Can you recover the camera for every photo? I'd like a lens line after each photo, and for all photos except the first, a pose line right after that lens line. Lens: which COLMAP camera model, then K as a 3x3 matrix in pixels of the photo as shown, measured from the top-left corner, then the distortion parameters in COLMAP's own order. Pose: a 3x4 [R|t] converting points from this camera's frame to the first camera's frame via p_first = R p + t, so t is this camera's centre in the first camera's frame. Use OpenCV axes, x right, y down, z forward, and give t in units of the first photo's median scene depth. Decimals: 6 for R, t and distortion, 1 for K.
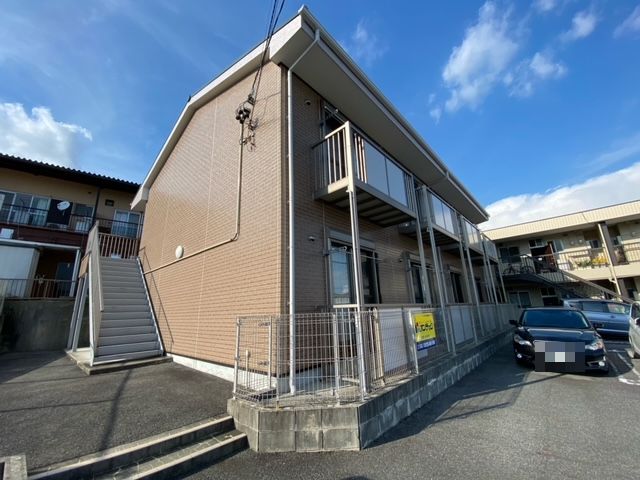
lens RADIAL K [[260.5, 0, 320.5], [0, 260.5, 239.9], [0, 0, 1]] dist [0.013208, -0.017062]
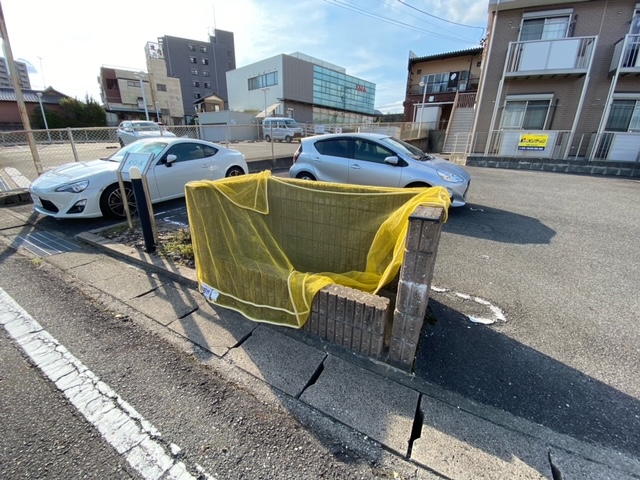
lens RADIAL K [[260.5, 0, 320.5], [0, 260.5, 239.9], [0, 0, 1]] dist [0.013208, -0.017062]
pose [[0.245253, 0.365887, -0.897763, 1.326350], [0.227079, 0.878602, 0.420112, -0.163321], [0.942489, -0.306897, 0.132395, -0.753795]]
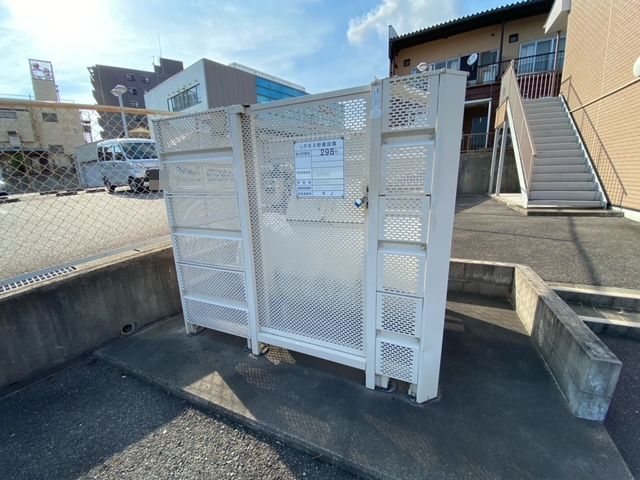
lens RADIAL K [[260.5, 0, 320.5], [0, 260.5, 239.9], [0, 0, 1]] dist [0.013208, -0.017062]
pose [[0.314945, 0.245586, -0.916786, -0.093939], [0.264074, 0.905127, 0.333181, 0.018431], [0.911633, -0.347033, 0.220212, -0.030764]]
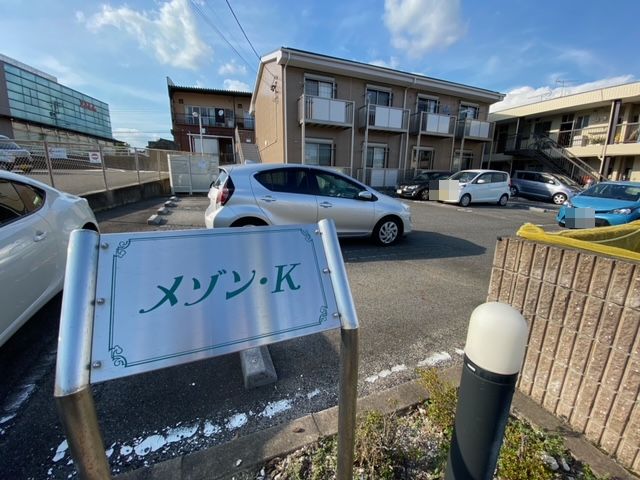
lens RADIAL K [[260.5, 0, 320.5], [0, 260.5, 239.9], [0, 0, 1]] dist [0.013208, -0.017062]
pose [[0.903631, 0.140341, -0.404667, 0.896619], [0.066603, 0.887261, 0.456433, -0.202402], [0.423102, -0.439399, 0.792409, -0.961052]]
